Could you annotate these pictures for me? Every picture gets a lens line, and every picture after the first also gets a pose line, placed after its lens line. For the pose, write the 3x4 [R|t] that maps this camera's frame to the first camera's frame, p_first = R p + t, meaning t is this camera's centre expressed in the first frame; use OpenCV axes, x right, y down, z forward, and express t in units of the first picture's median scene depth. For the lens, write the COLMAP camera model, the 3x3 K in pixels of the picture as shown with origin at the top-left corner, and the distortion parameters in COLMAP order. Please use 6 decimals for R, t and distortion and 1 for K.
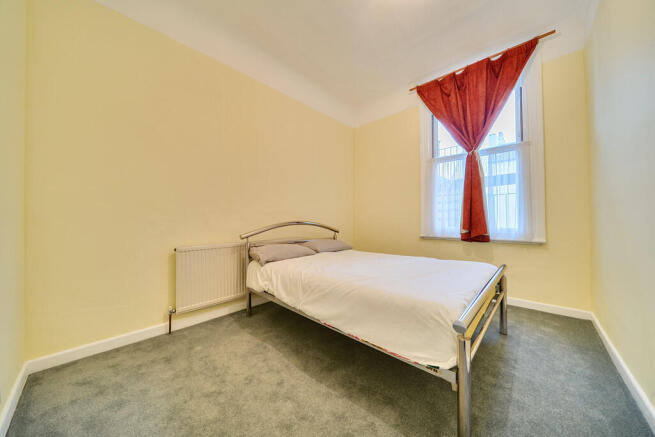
lens RADIAL K [[227.8, 0, 327.5], [0, 227.8, 218.5], [0, 0, 1]] dist [0.000058, -0.000004]
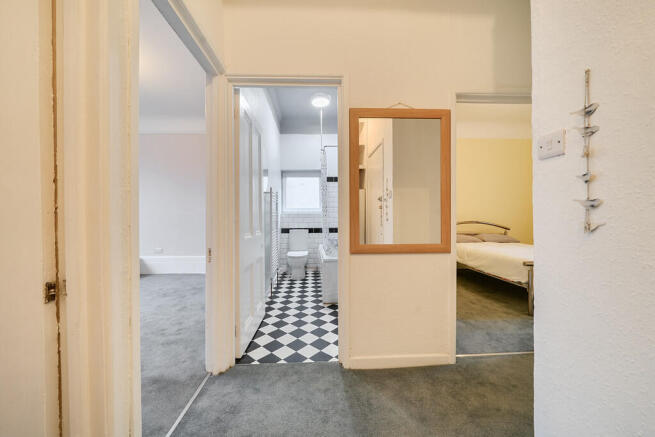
lens RADIAL K [[227.8, 0, 327.5], [0, 227.8, 218.5], [0, 0, 1]] dist [0.000058, -0.000004]
pose [[0.713889, 0.002676, -0.700254, 0.281105], [0.005122, 0.999946, 0.009043, -0.027803], [0.700240, -0.010043, 0.713836, -0.875394]]
